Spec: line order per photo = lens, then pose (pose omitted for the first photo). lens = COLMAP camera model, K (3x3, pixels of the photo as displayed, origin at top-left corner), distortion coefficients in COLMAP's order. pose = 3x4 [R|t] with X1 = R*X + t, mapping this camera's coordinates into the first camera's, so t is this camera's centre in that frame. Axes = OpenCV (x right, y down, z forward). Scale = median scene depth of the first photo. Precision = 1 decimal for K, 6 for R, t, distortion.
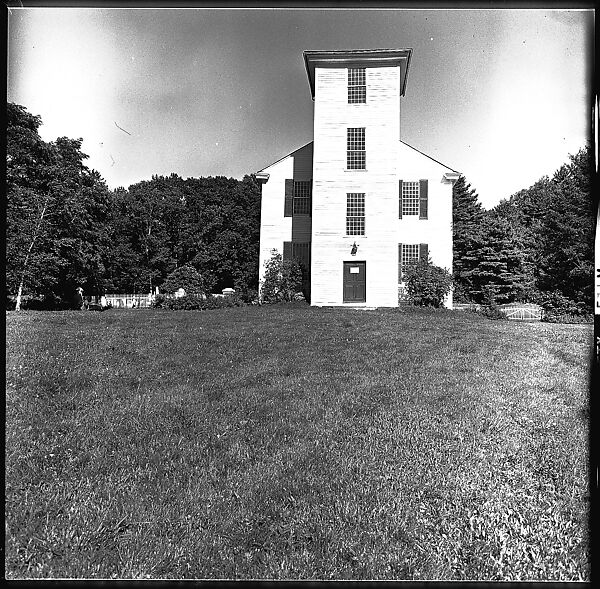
lens RADIAL K [[561.6, 0, 299.4], [0, 561.6, 302.7], [0, 0, 1]] dist [-0.054965, 0.018711]
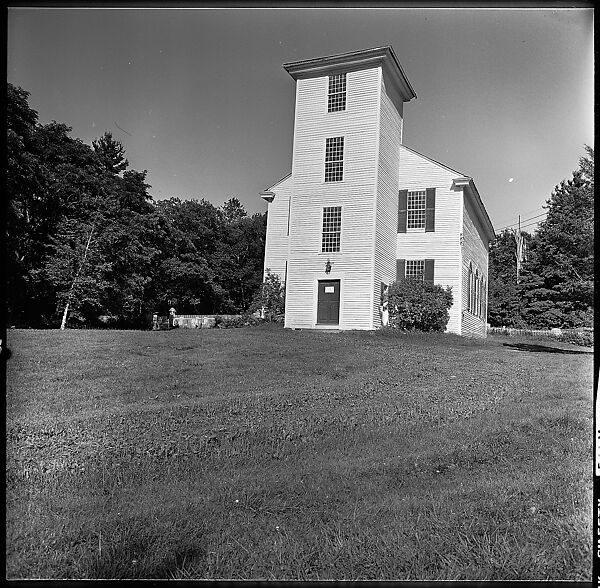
lens RADIAL K [[561.6, 0, 299.4], [0, 561.6, 302.2], [0, 0, 1]] dist [-0.054965, 0.018711]
pose [[0.948148, -0.001610, -0.317825, 0.329333], [-0.010786, 0.999248, -0.037238, -0.002128], [0.317646, 0.038735, 0.947418, 0.101925]]
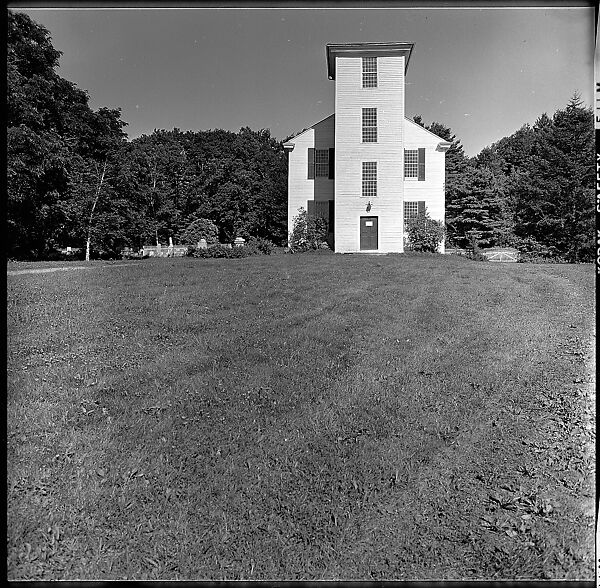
lens RADIAL K [[561.6, 0, 299.4], [0, 561.6, 302.2], [0, 0, 1]] dist [-0.054965, 0.018711]
pose [[0.999379, -0.018356, 0.030064, -0.094560], [0.015449, 0.995433, 0.094210, -0.003512], [-0.031656, -0.093687, 0.995098, -0.254293]]
